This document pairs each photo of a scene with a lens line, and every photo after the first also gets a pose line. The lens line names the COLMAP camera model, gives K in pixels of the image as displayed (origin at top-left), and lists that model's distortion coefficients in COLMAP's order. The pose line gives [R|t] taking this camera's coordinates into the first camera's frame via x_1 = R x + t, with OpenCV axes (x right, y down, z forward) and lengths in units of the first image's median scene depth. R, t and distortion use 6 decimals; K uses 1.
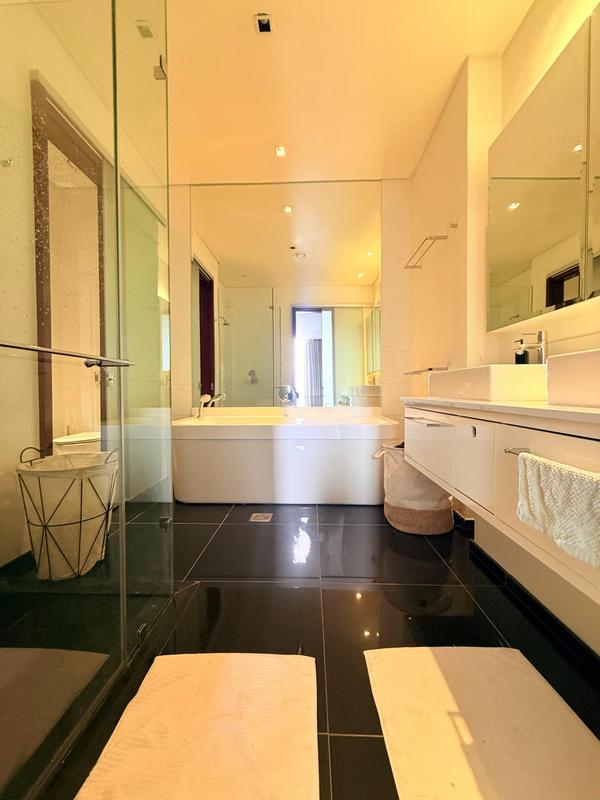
lens RADIAL K [[318.5, 0, 303.9], [0, 318.5, 399.1], [0, 0, 1]] dist [-0.000677, -0.000153]
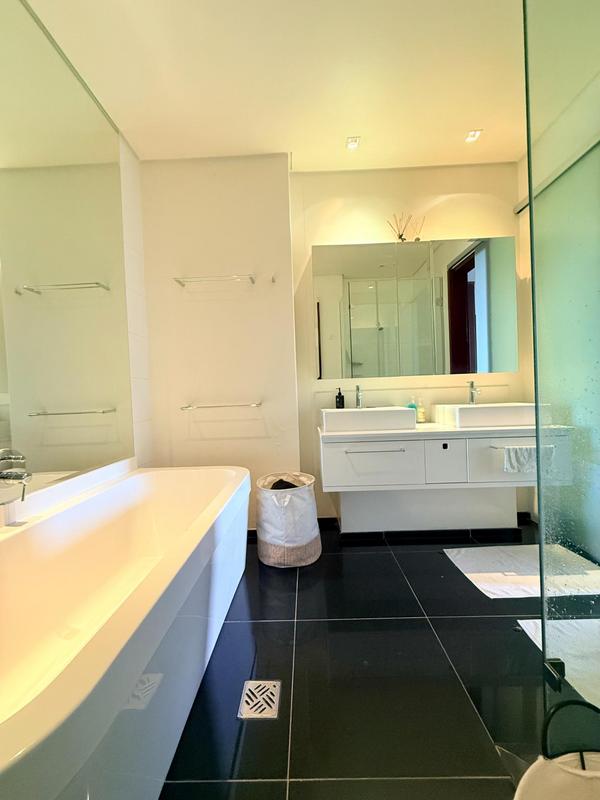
lens RADIAL K [[318.5, 0, 303.9], [0, 318.5, 399.1], [0, 0, 1]] dist [-0.000677, -0.000153]
pose [[0.012228, -0.002534, 0.999922, -1.704597], [0.064147, 0.997939, 0.001745, -0.293424], [-0.997866, 0.064120, 0.012365, 2.247284]]
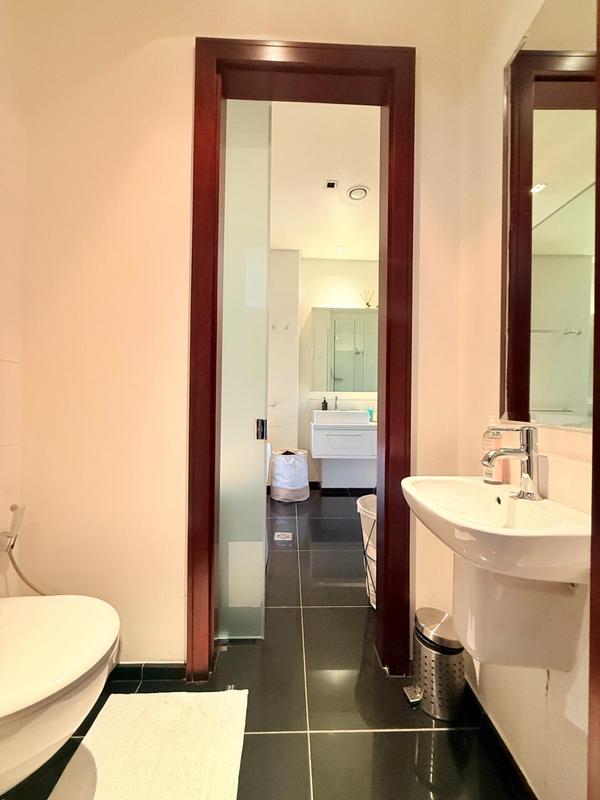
lens RADIAL K [[318.5, 0, 303.9], [0, 318.5, 399.1], [0, 0, 1]] dist [-0.000677, -0.000153]
pose [[-0.041964, 0.020993, 0.998899, -3.407279], [0.013903, 0.999695, -0.020425, -0.253376], [-0.999022, 0.013031, -0.042243, 2.452376]]
